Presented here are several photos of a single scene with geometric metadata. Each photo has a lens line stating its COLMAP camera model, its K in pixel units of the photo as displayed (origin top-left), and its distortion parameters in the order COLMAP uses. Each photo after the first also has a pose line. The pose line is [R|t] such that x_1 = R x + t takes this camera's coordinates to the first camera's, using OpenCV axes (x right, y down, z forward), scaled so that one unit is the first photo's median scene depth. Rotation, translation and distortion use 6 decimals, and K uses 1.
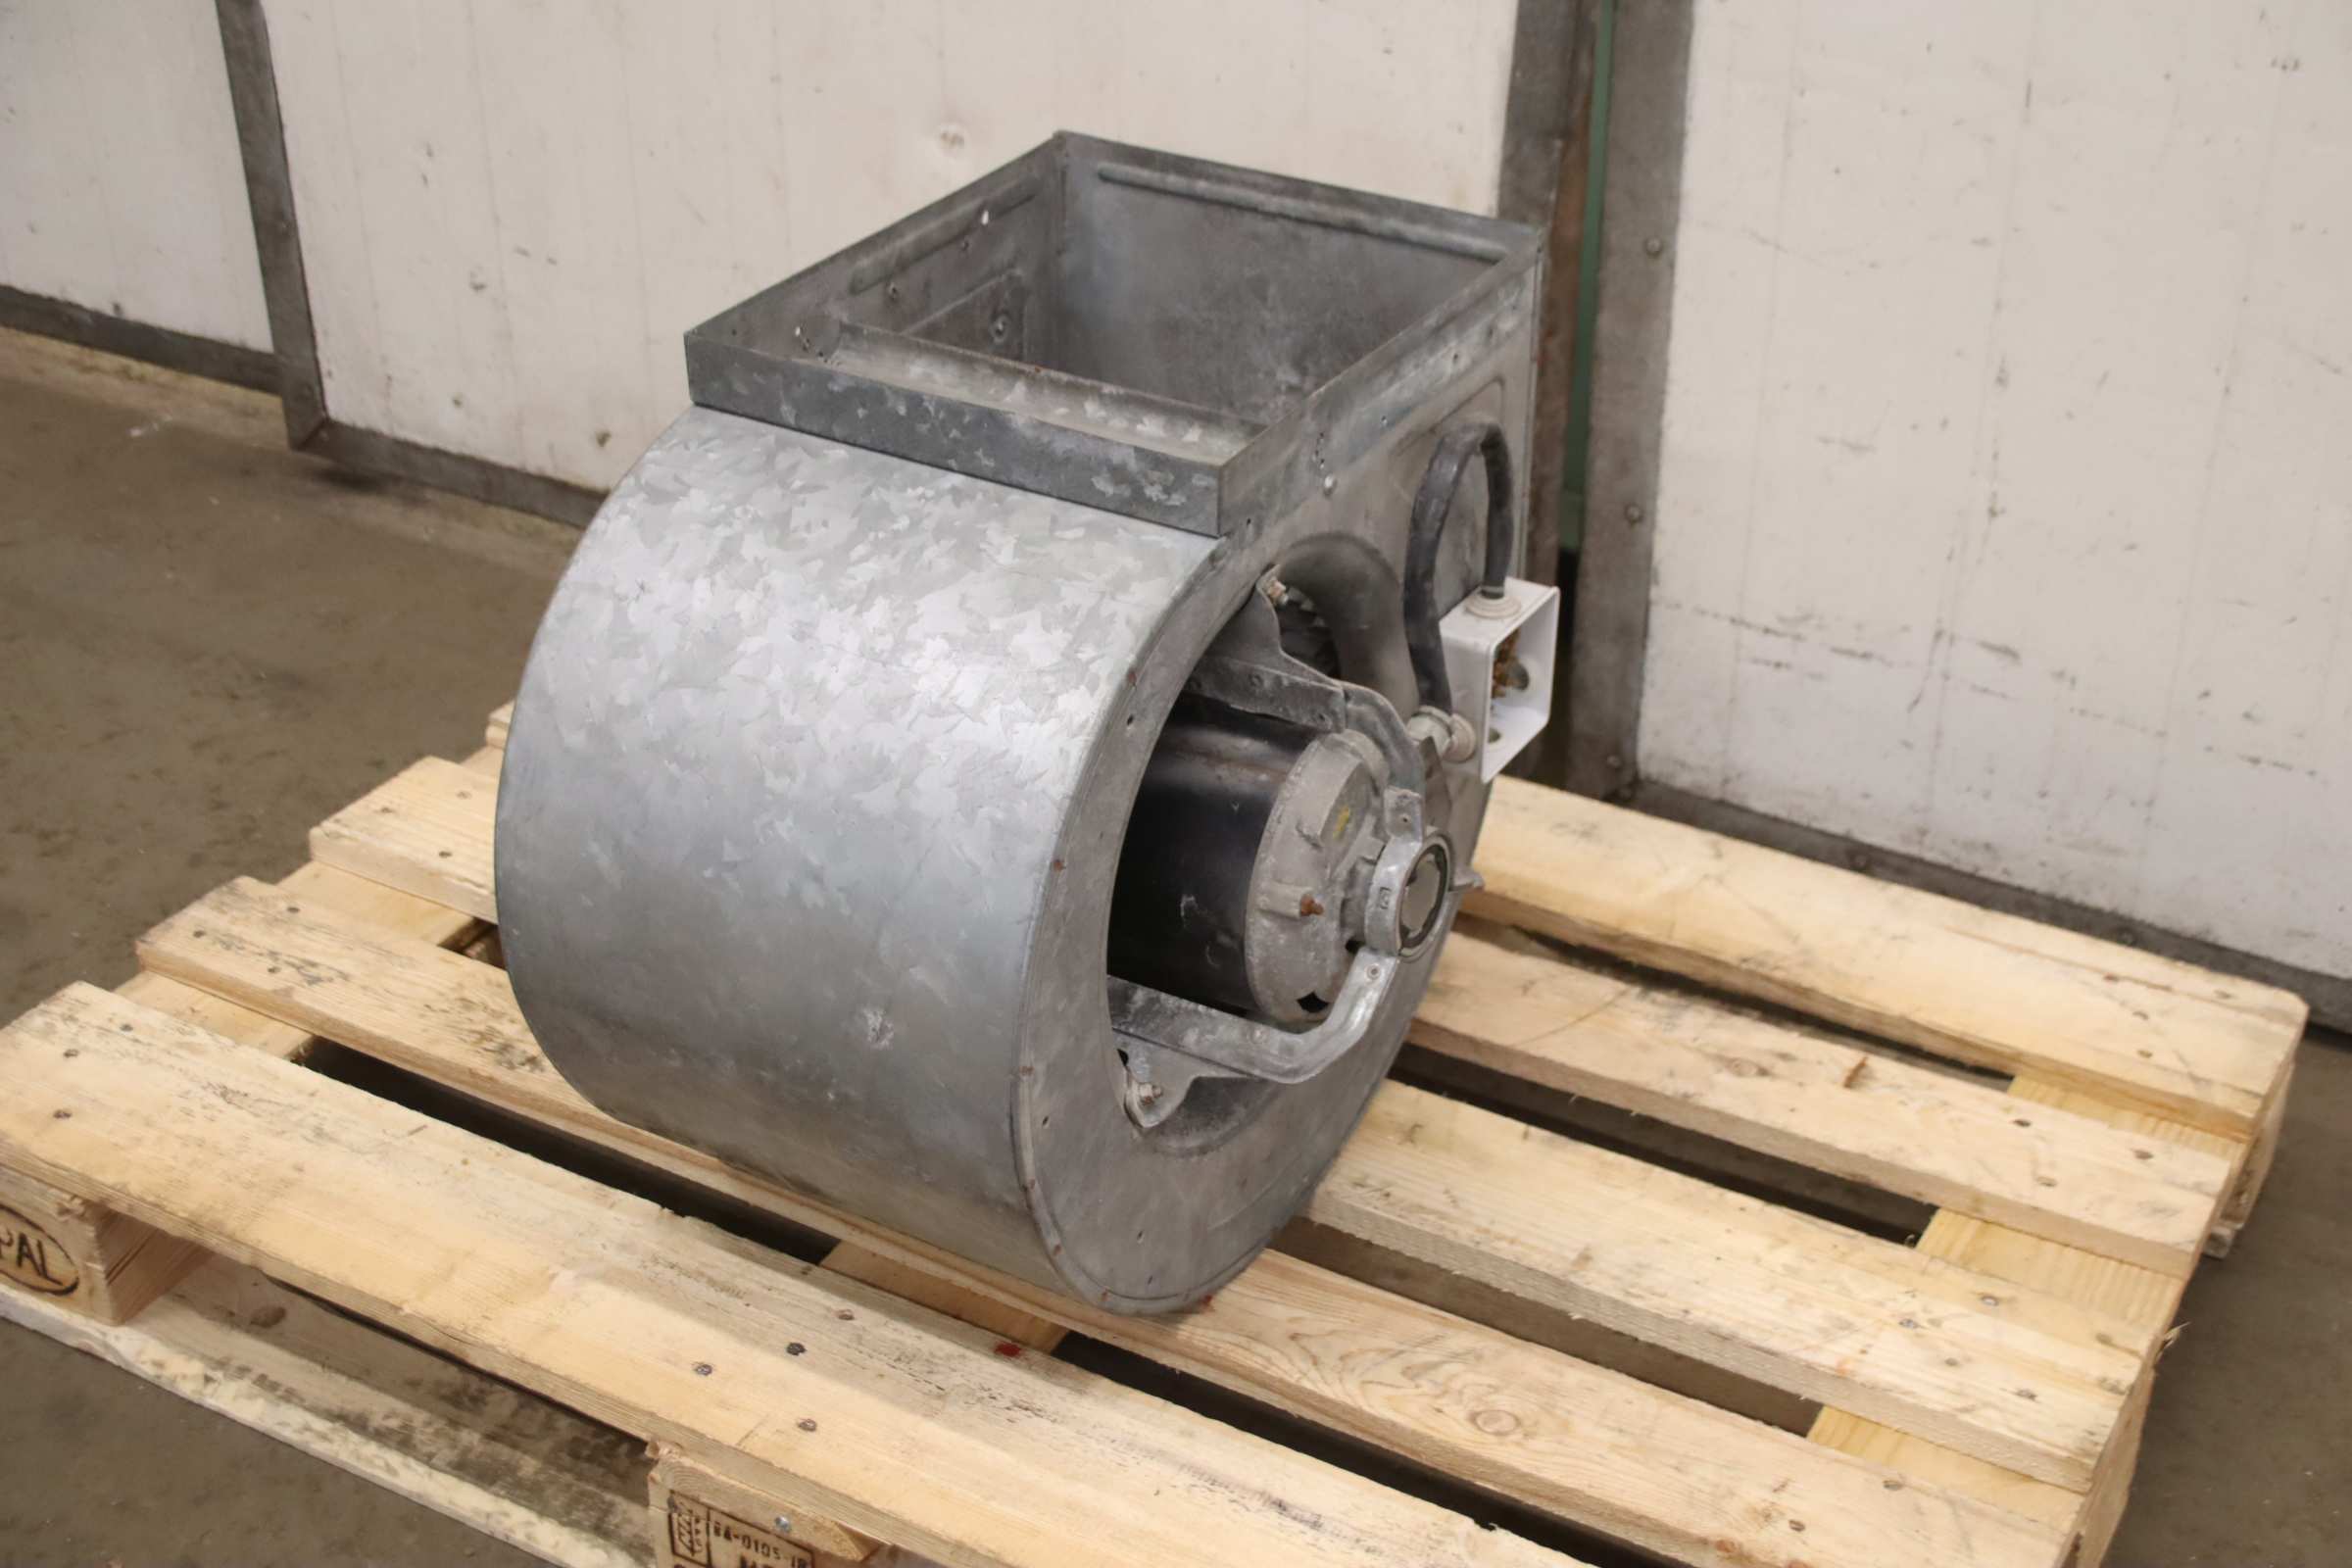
lens RADIAL K [[3170.3, 0, 1176.0], [0, 3170.3, 784.0], [0, 0, 1]] dist [0.008185, 0.064917]
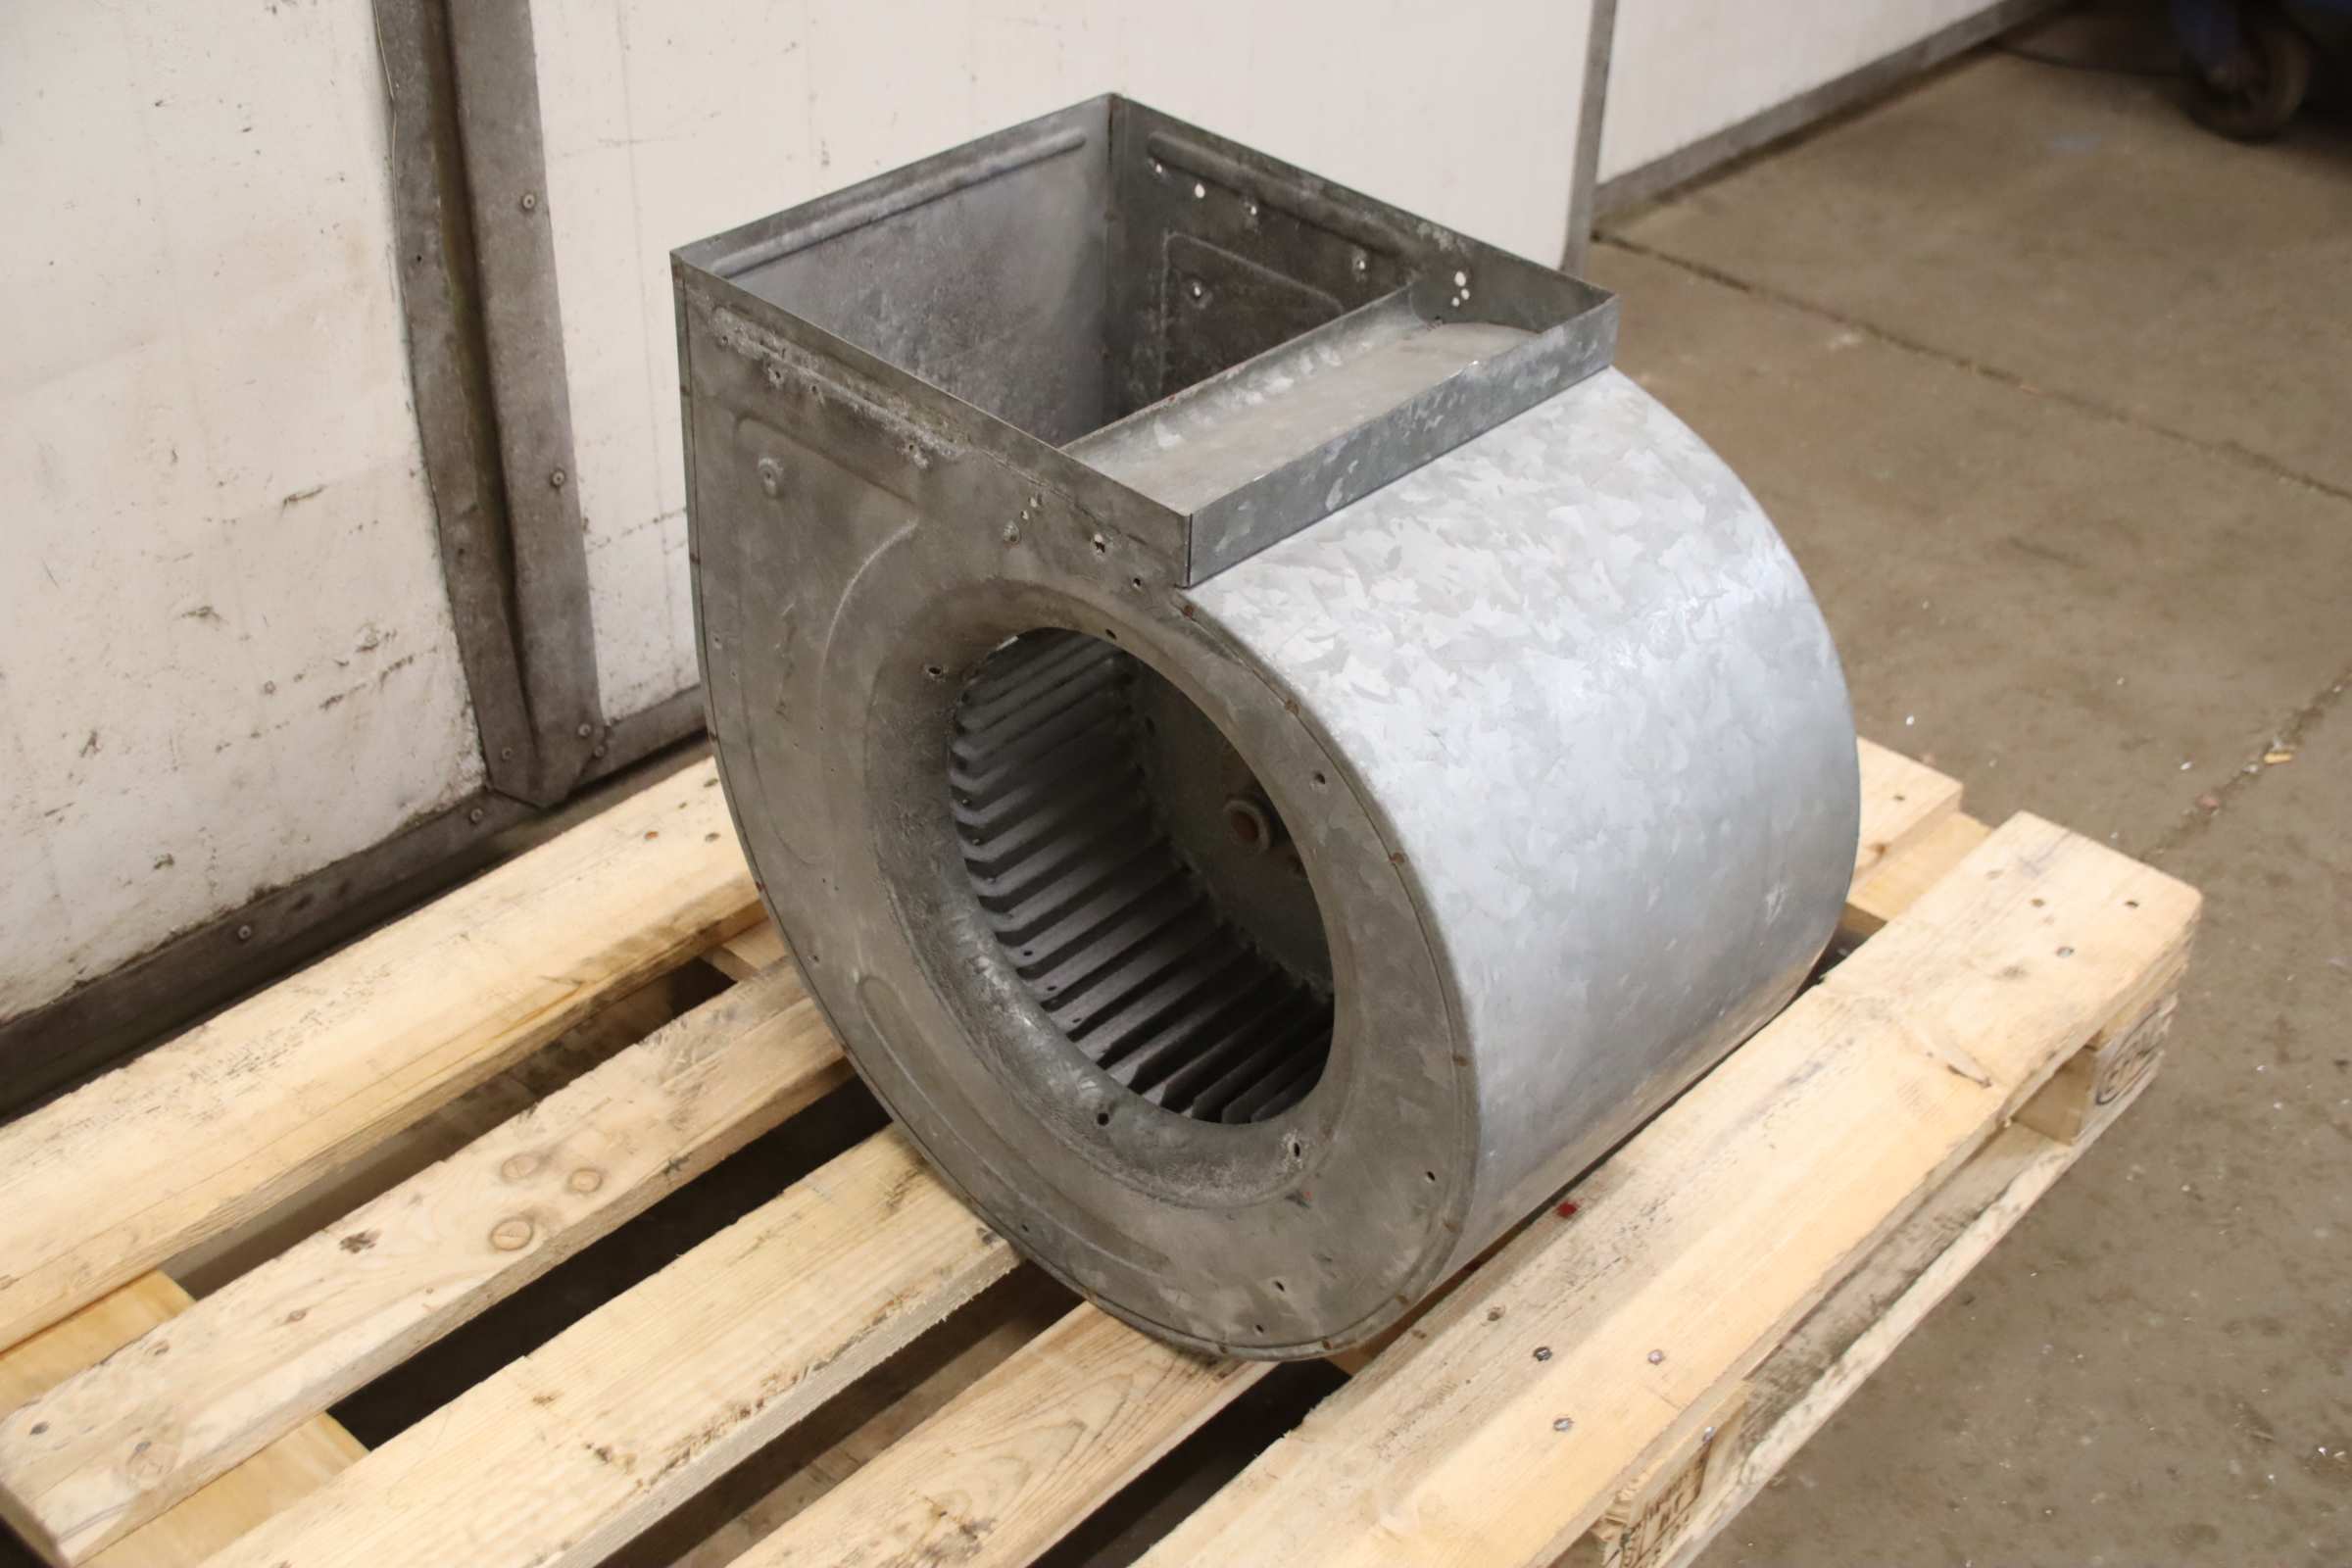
lens RADIAL K [[2977.2, 0, 1176.0], [0, 2977.2, 784.0], [0, 0, 1]] dist [0.016205, -0.007268]
pose [[0.201288, -0.545761, 0.813406, -0.746583], [0.469588, 0.782523, 0.408834, -0.365678], [-0.859634, 0.299673, 0.413795, 0.621764]]
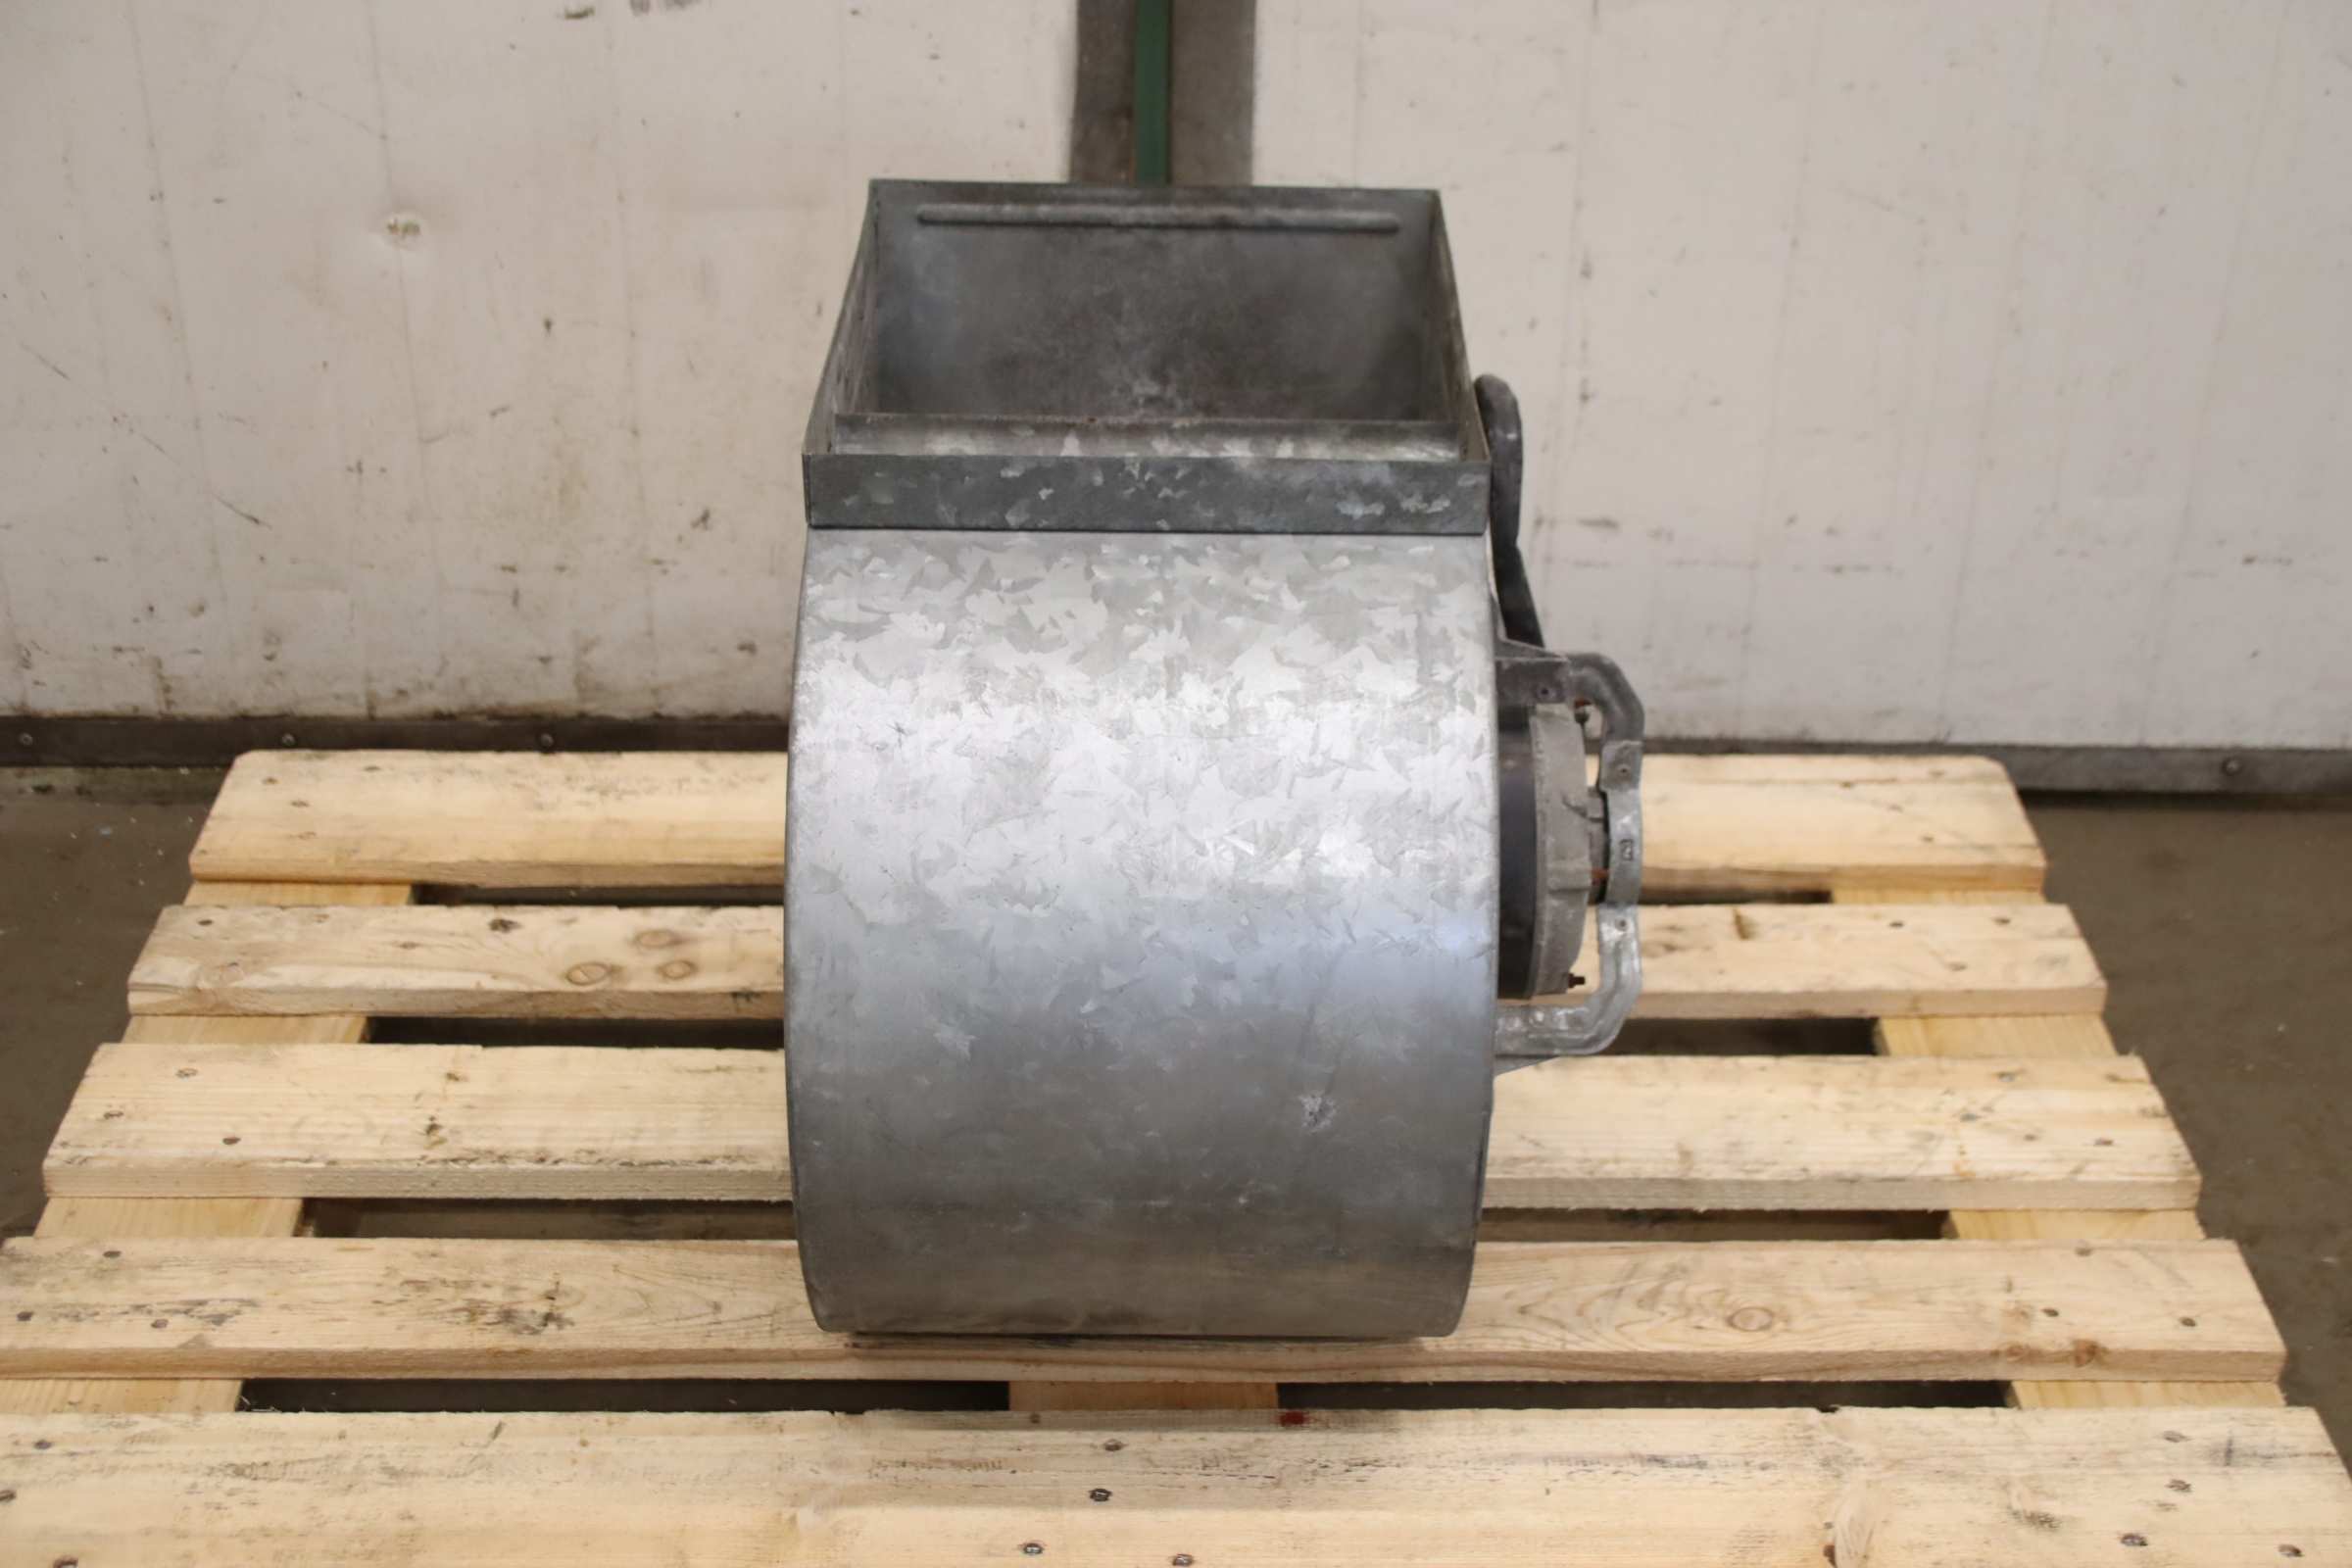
lens RADIAL K [[3226.5, 0, 1176.0], [0, 3226.5, 784.0], [0, 0, 1]] dist [0.021952, 0.067496]
pose [[0.854744, -0.248513, 0.455691, -0.451793], [0.246590, 0.966951, 0.064800, -0.075174], [-0.456734, 0.056982, 0.887776, 0.125761]]
